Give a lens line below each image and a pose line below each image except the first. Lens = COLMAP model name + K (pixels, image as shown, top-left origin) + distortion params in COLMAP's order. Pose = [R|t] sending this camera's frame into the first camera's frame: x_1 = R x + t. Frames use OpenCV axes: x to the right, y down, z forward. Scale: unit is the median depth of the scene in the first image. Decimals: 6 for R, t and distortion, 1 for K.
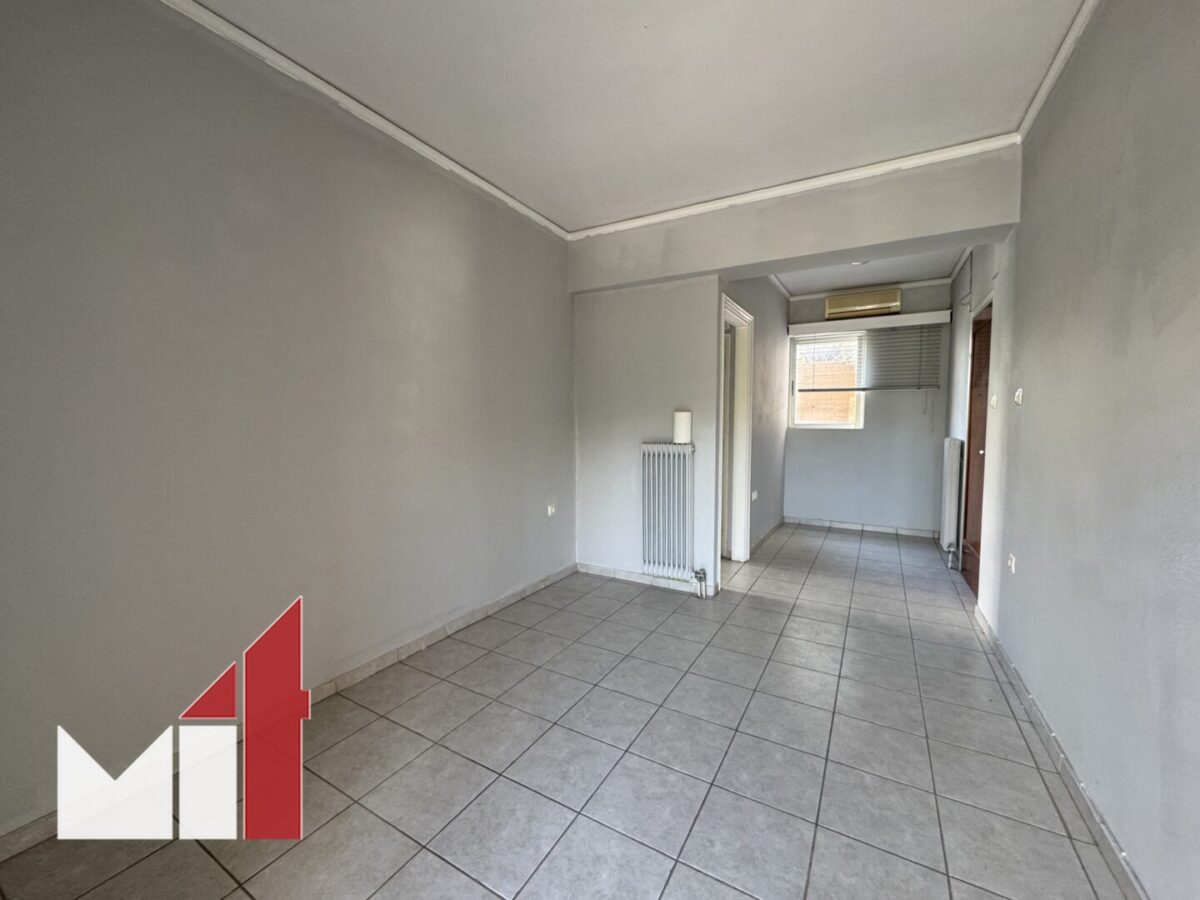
lens RADIAL K [[476.2, 0, 600.0], [0, 476.2, 450.0], [0, 0, 1]] dist [-0.004145, 0.000561]
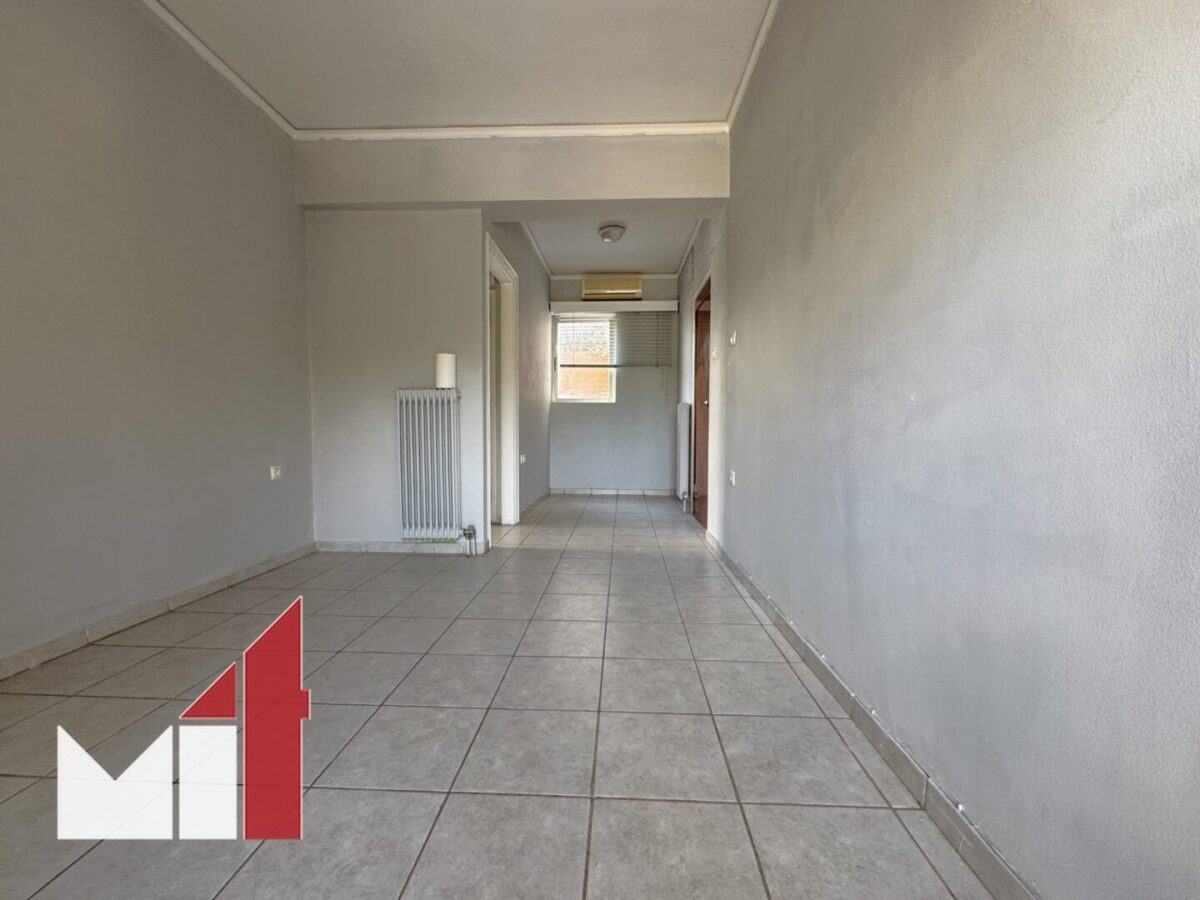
lens RADIAL K [[476.2, 0, 600.0], [0, 476.2, 450.0], [0, 0, 1]] dist [-0.004145, 0.000561]
pose [[0.885972, -0.017638, 0.463403, 0.011395], [0.024706, 0.999653, -0.009186, 0.131791], [-0.463080, 0.019587, 0.886100, 0.067984]]
